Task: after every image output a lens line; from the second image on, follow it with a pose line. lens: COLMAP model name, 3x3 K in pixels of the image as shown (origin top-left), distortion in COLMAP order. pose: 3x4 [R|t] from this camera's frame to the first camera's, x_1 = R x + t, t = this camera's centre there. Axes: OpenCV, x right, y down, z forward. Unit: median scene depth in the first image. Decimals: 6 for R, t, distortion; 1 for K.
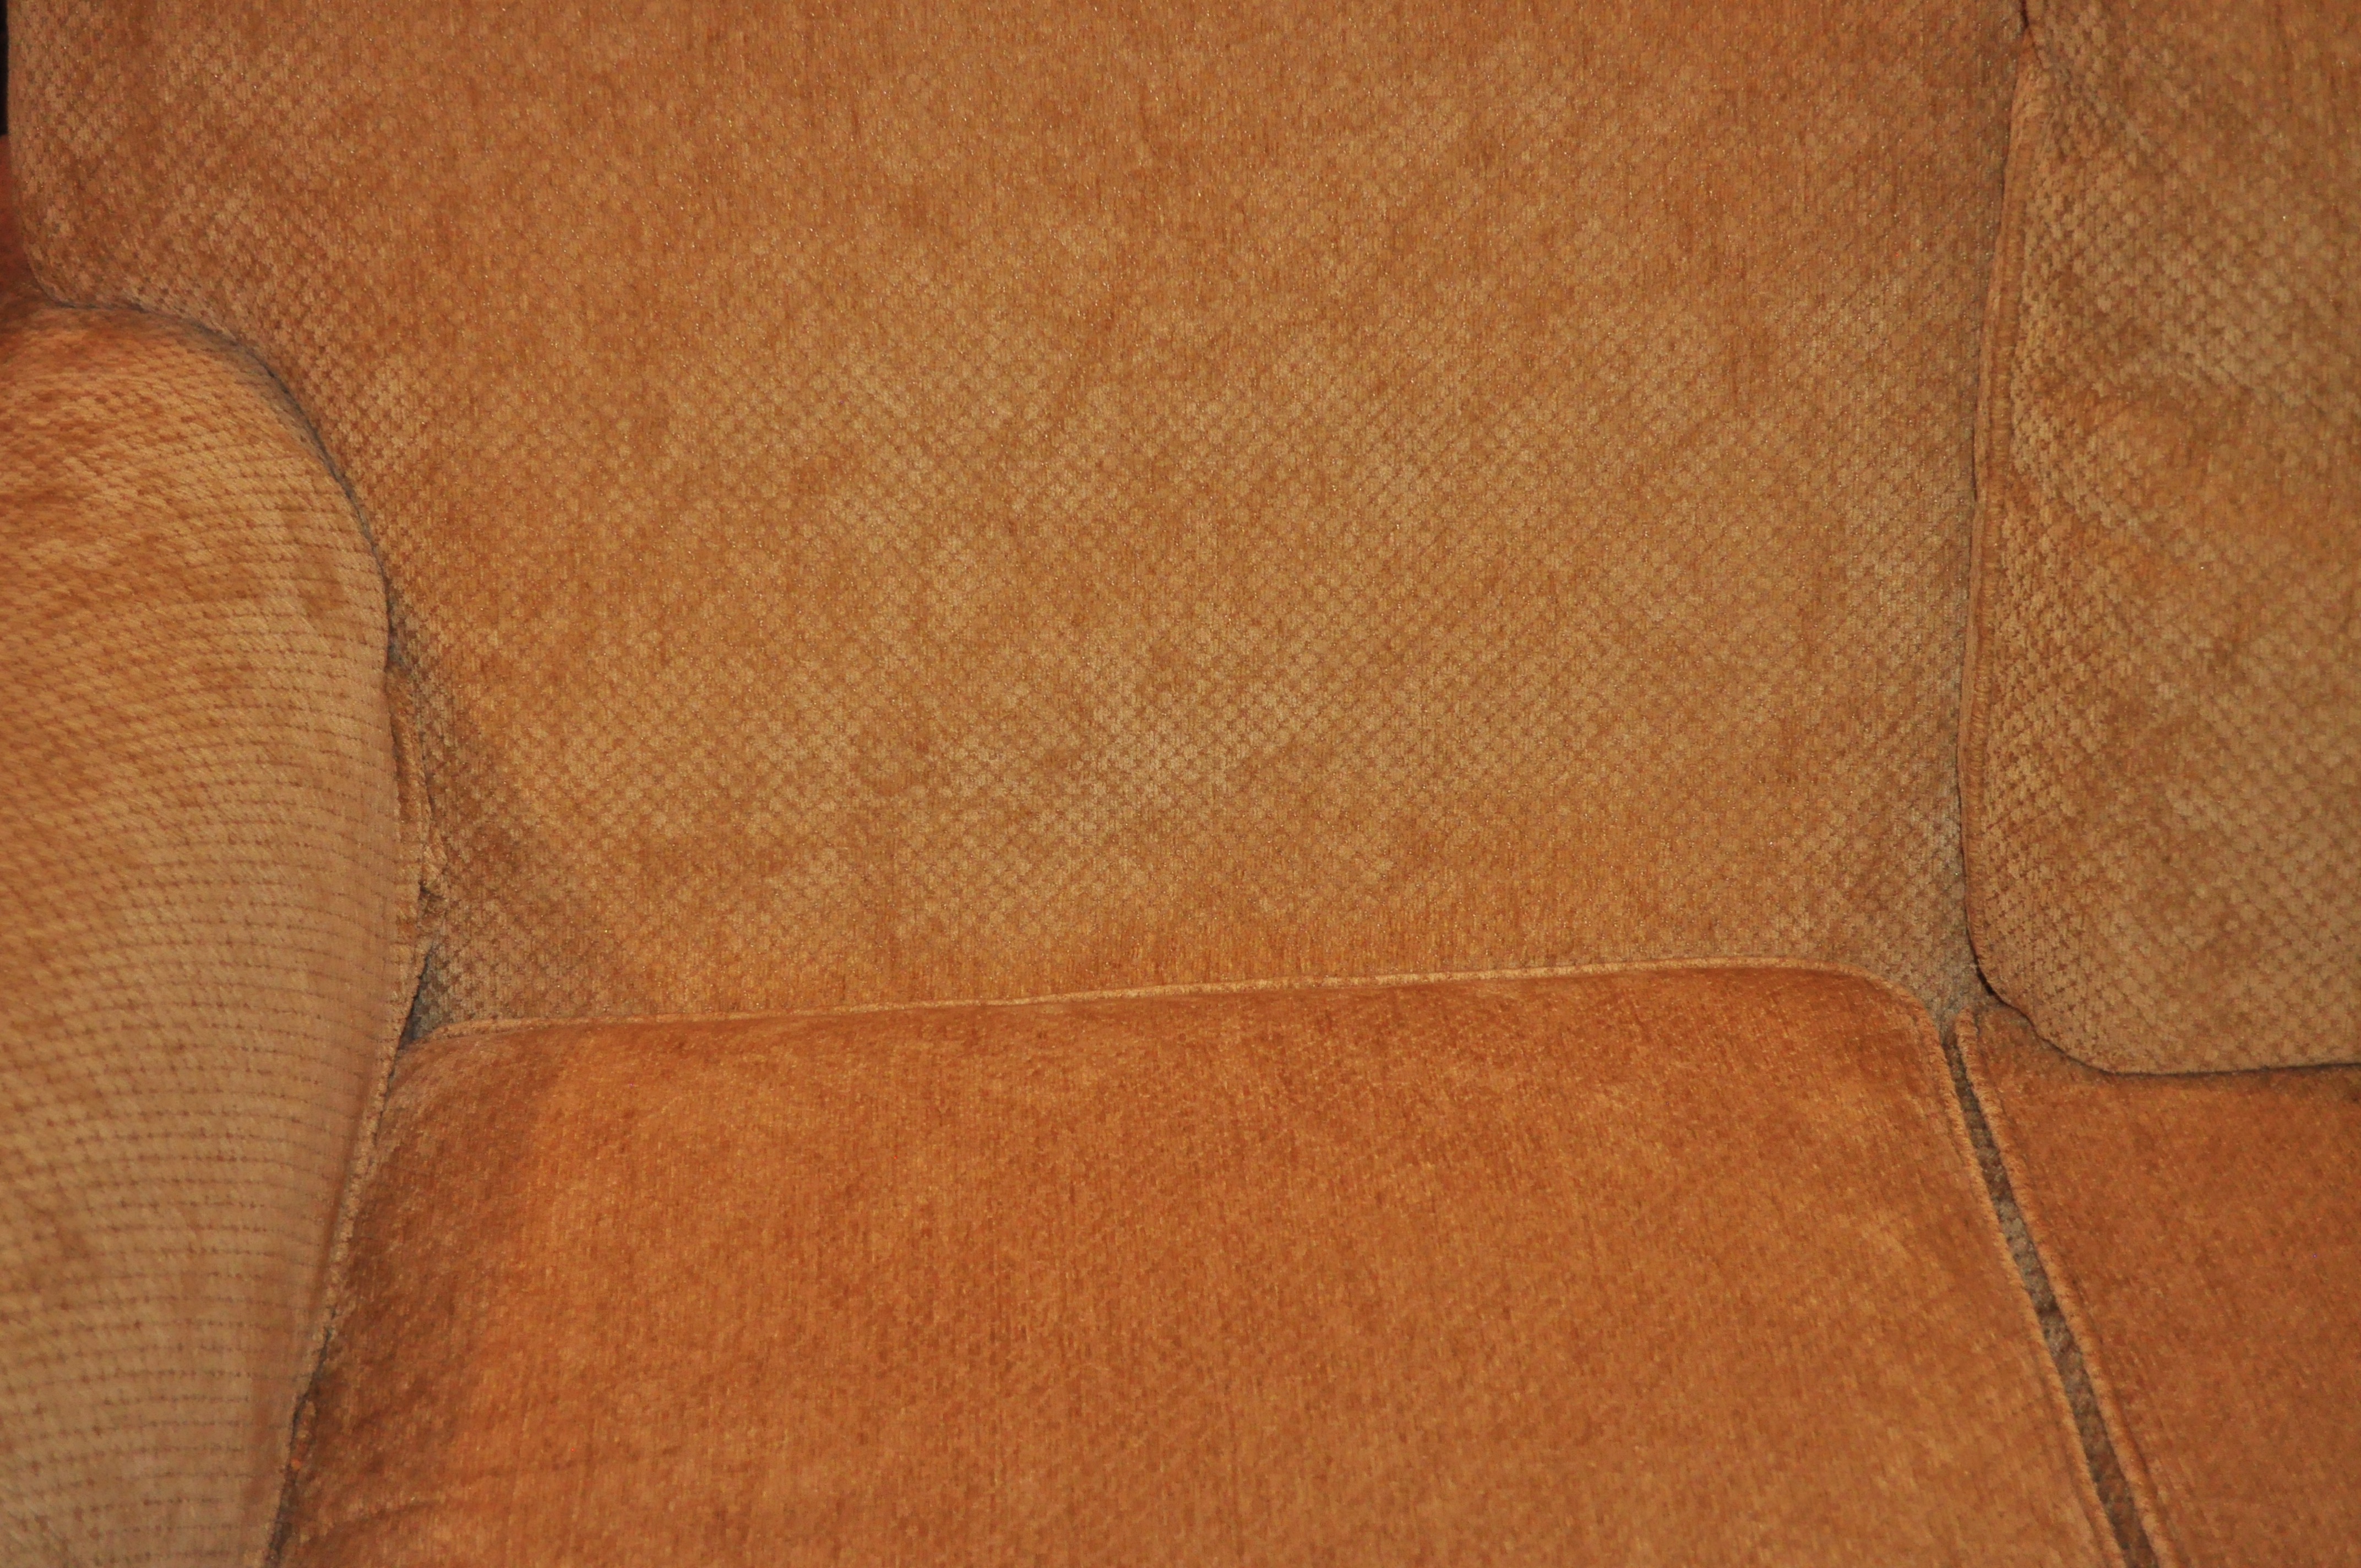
lens RADIAL K [[3138.3, 0, 1180.5], [0, 3138.3, 784.0], [0, 0, 1]] dist [-0.020212, 0.057516]
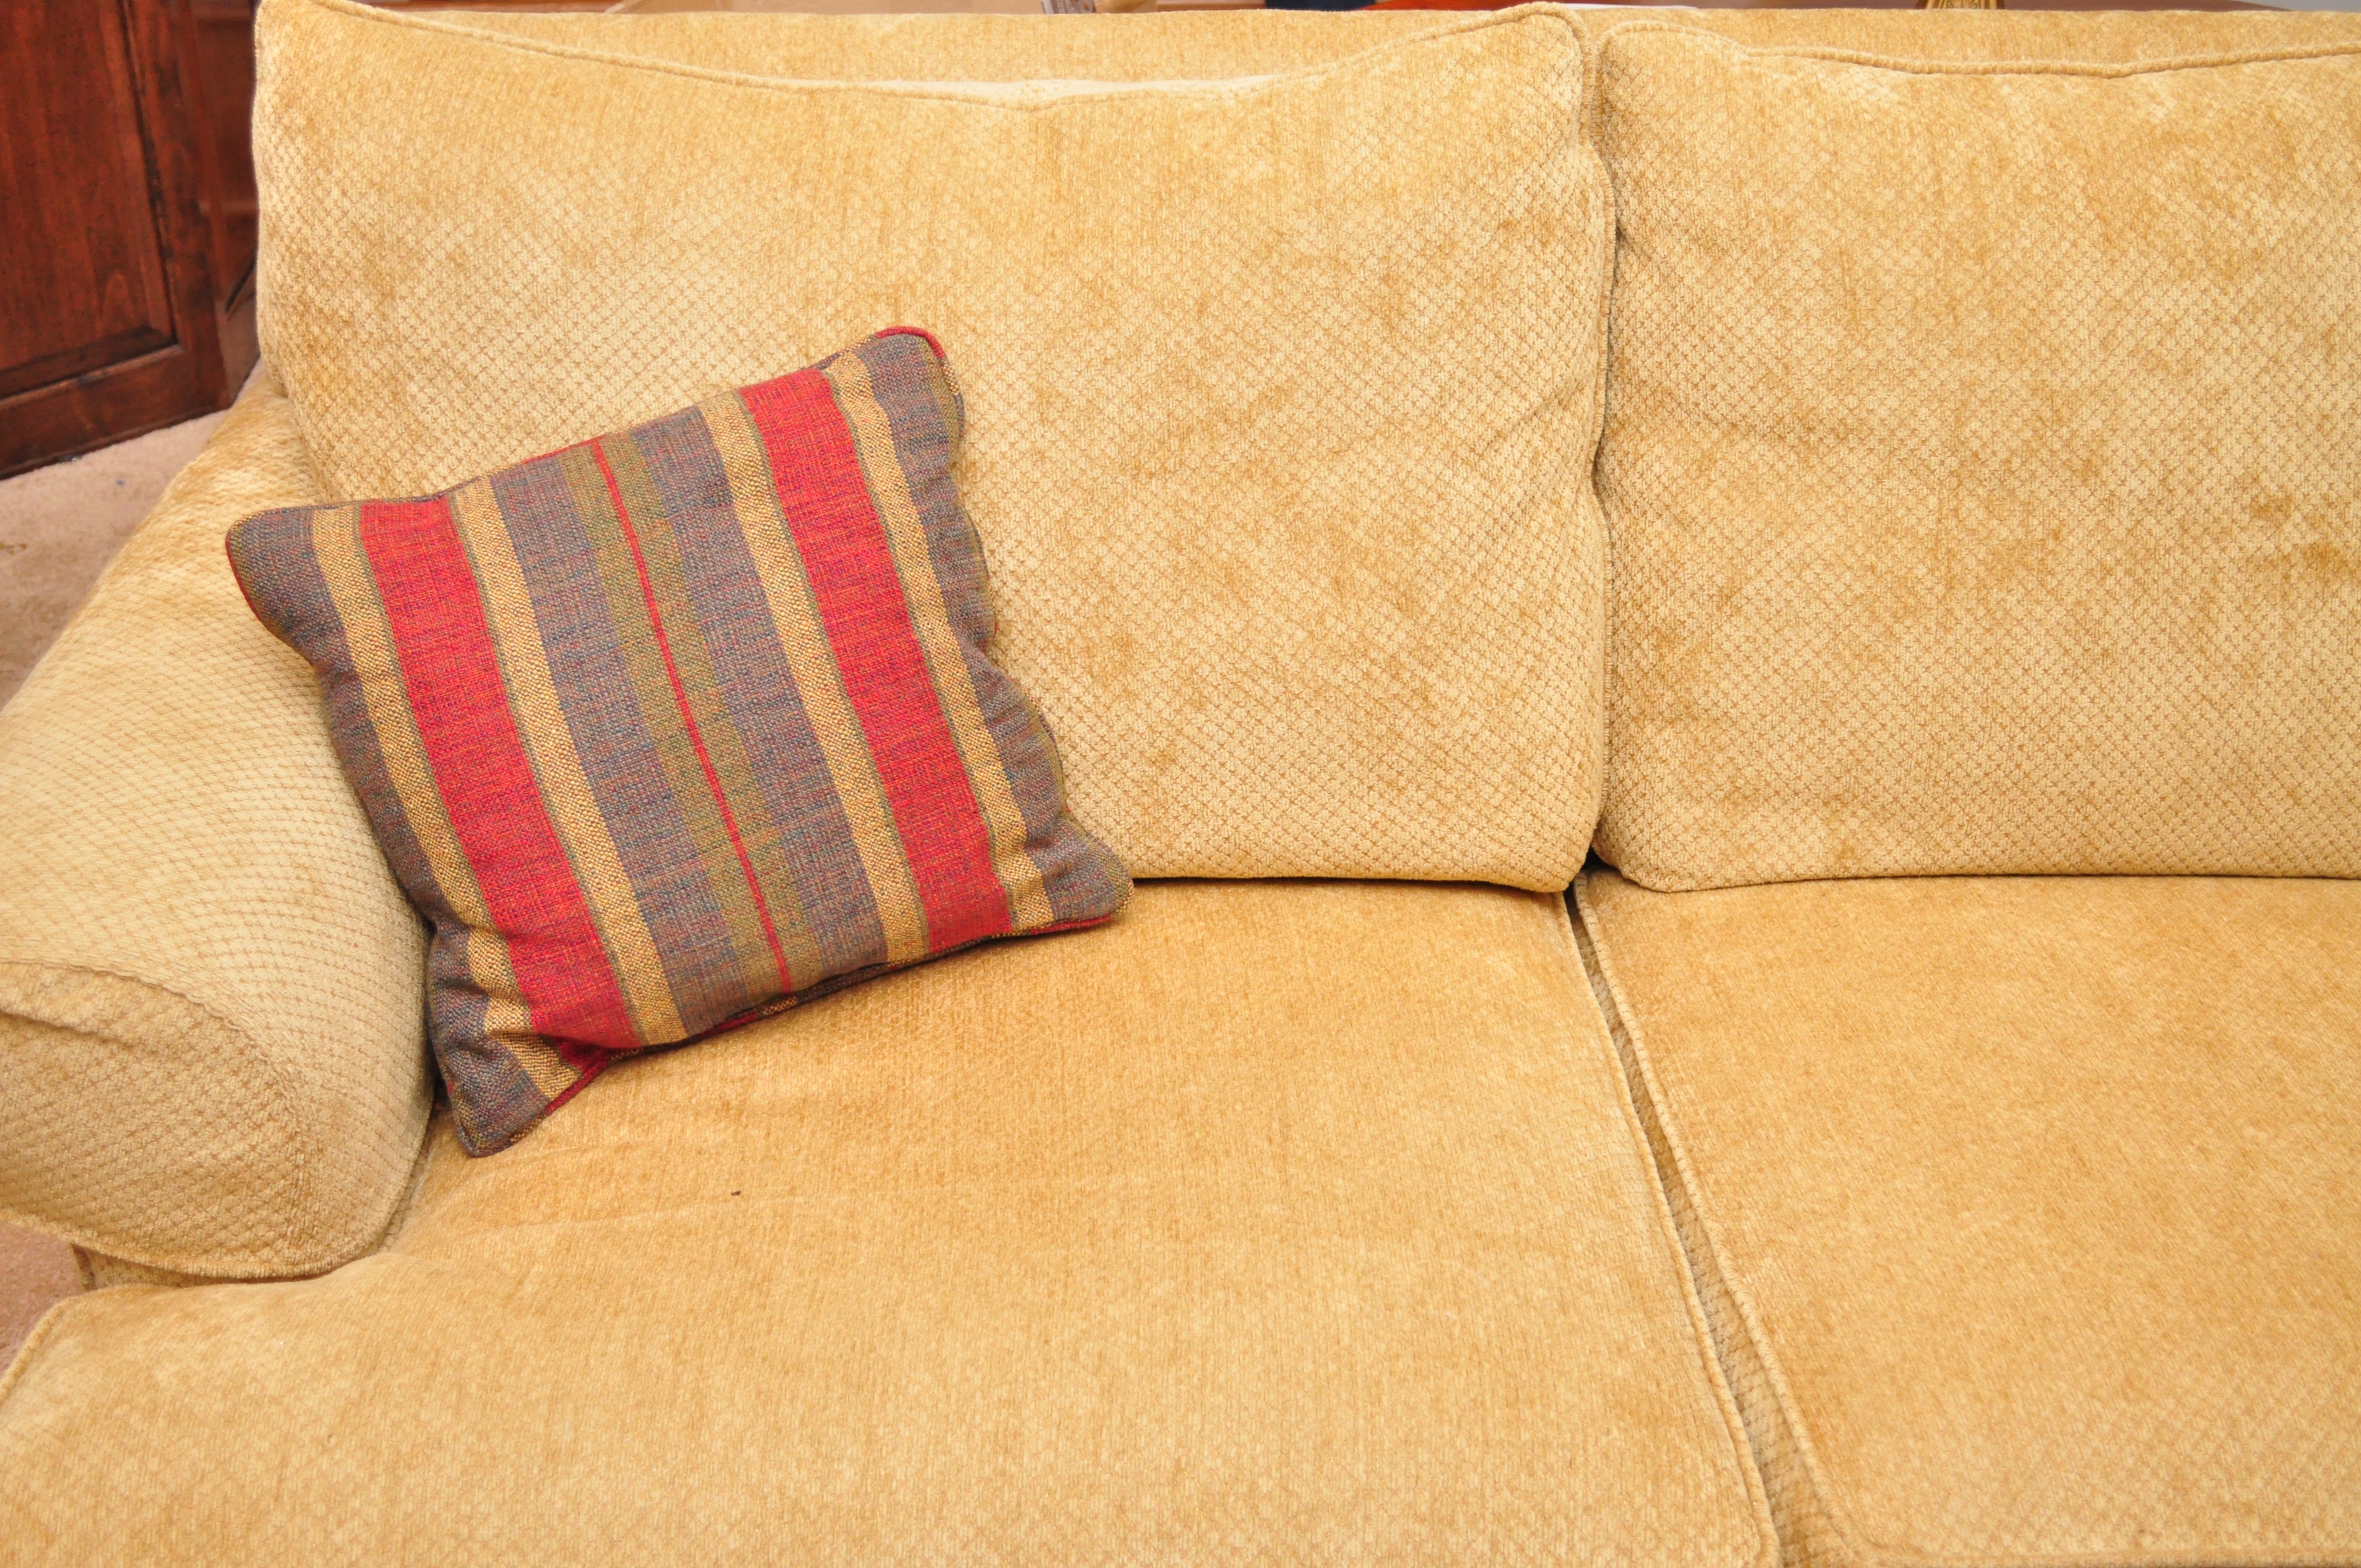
lens RADIAL K [[2907.8, 0, 1182.7], [0, 2907.8, 878.8], [0, 0, 1]] dist [-0.030572, -0.021703]
pose [[0.999803, 0.002497, 0.019689, 0.042991], [-0.000148, 0.992965, -0.118405, 0.264221], [-0.019846, 0.118379, 0.992770, -0.380898]]
